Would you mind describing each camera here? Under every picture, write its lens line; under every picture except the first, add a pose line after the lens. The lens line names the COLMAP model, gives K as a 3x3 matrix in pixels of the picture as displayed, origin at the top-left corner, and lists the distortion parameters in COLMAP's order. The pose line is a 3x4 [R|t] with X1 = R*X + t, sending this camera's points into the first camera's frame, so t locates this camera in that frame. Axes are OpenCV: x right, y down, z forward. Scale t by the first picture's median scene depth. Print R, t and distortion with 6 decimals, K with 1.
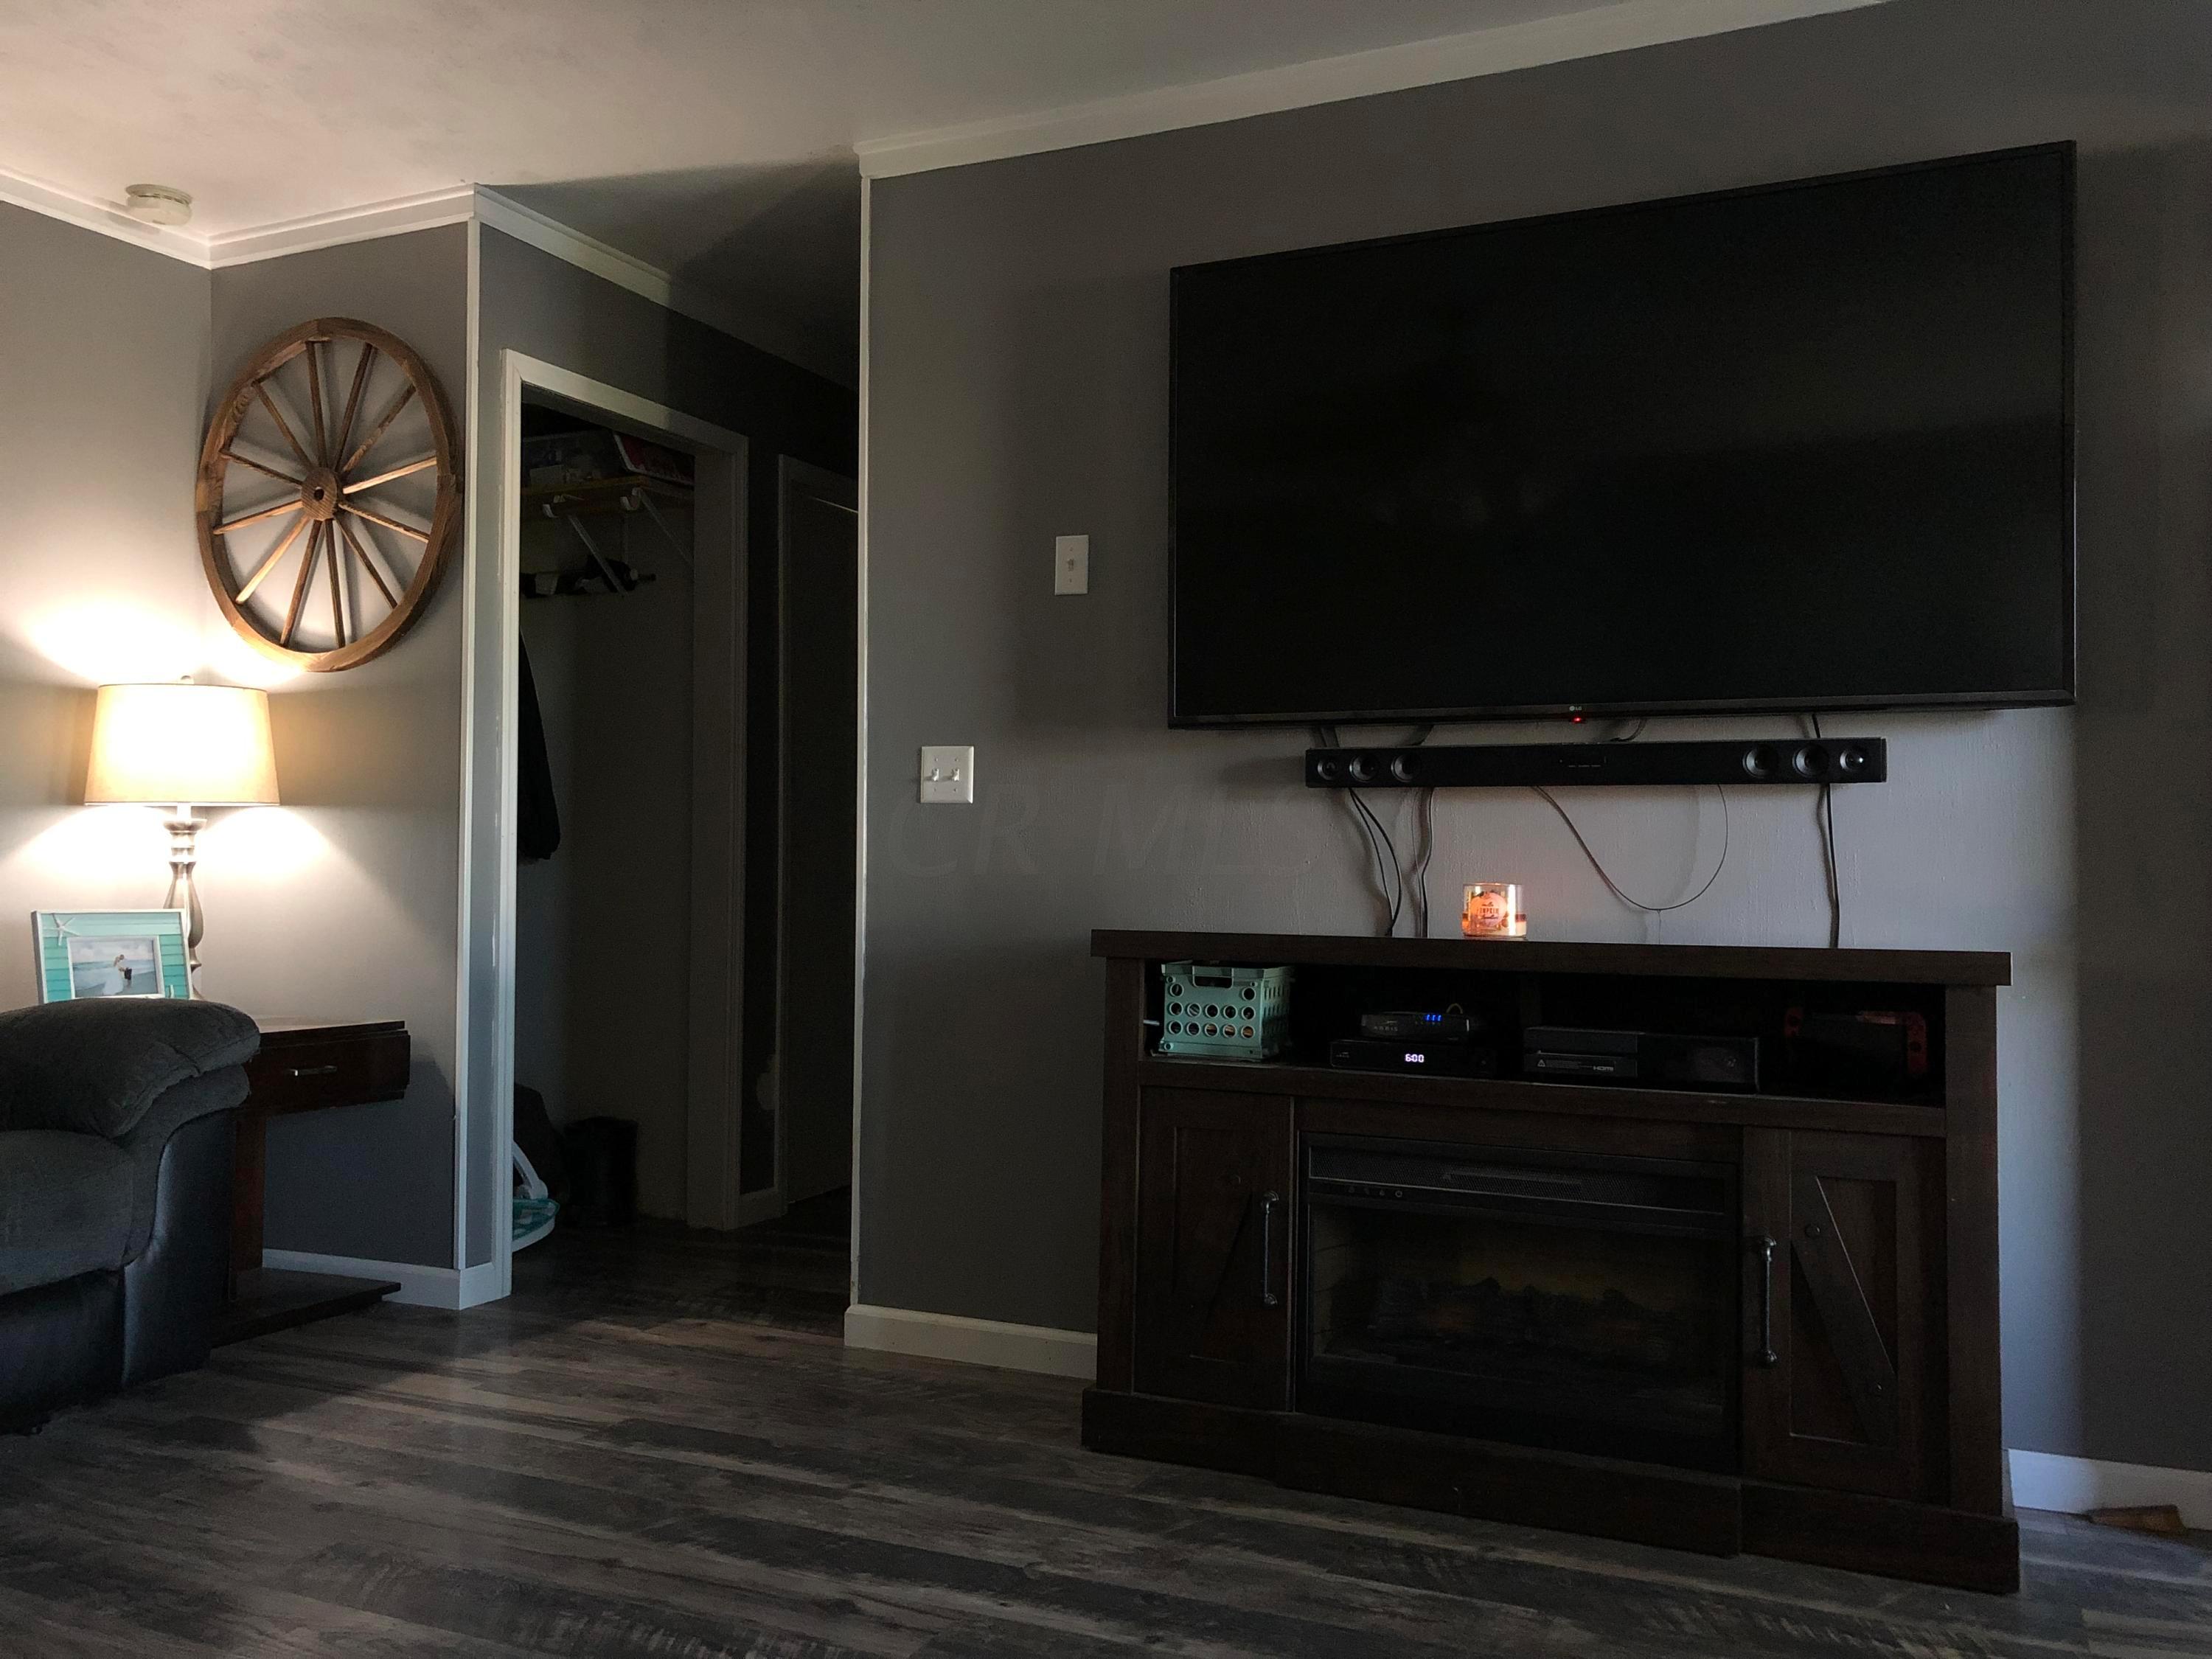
lens RADIAL K [[1811.6, 0, 1107.9], [0, 1811.6, 791.1], [0, 0, 1]] dist [0.018856, -0.010228]
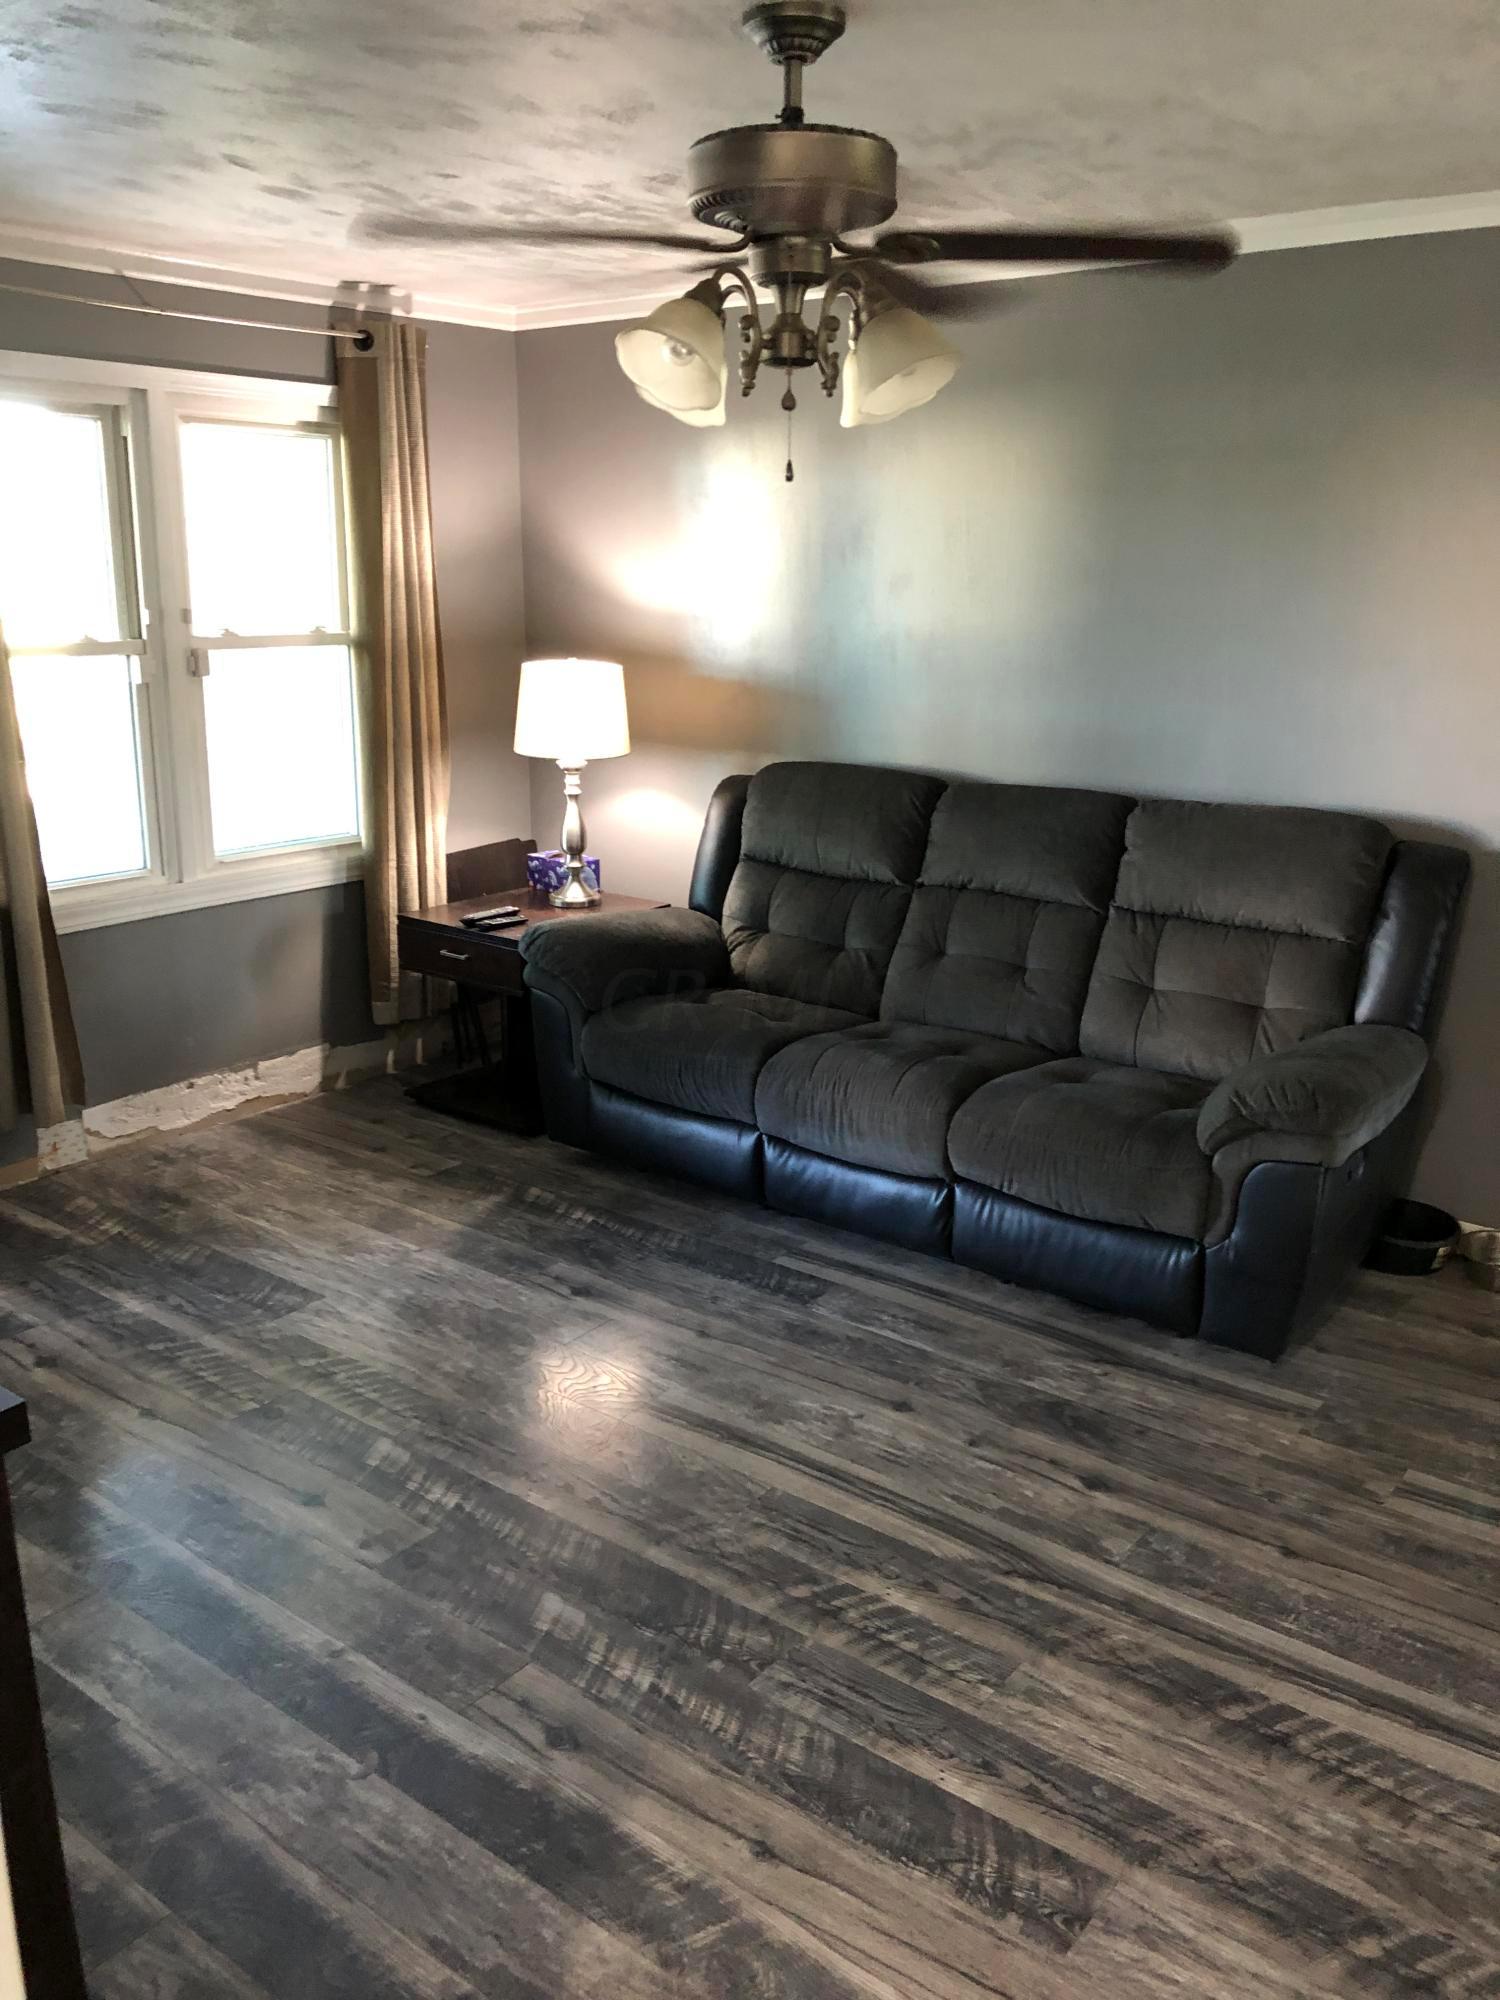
lens RADIAL K [[1638.0, 0, 728.0], [0, 1638.0, 992.4], [0, 0, 1]] dist [0.018856, -0.010228]
pose [[-0.971220, -0.069790, 0.227731, -0.352101], [-0.019444, 0.976150, 0.216226, -0.176975], [-0.237390, 0.205575, -0.949413, 1.449666]]
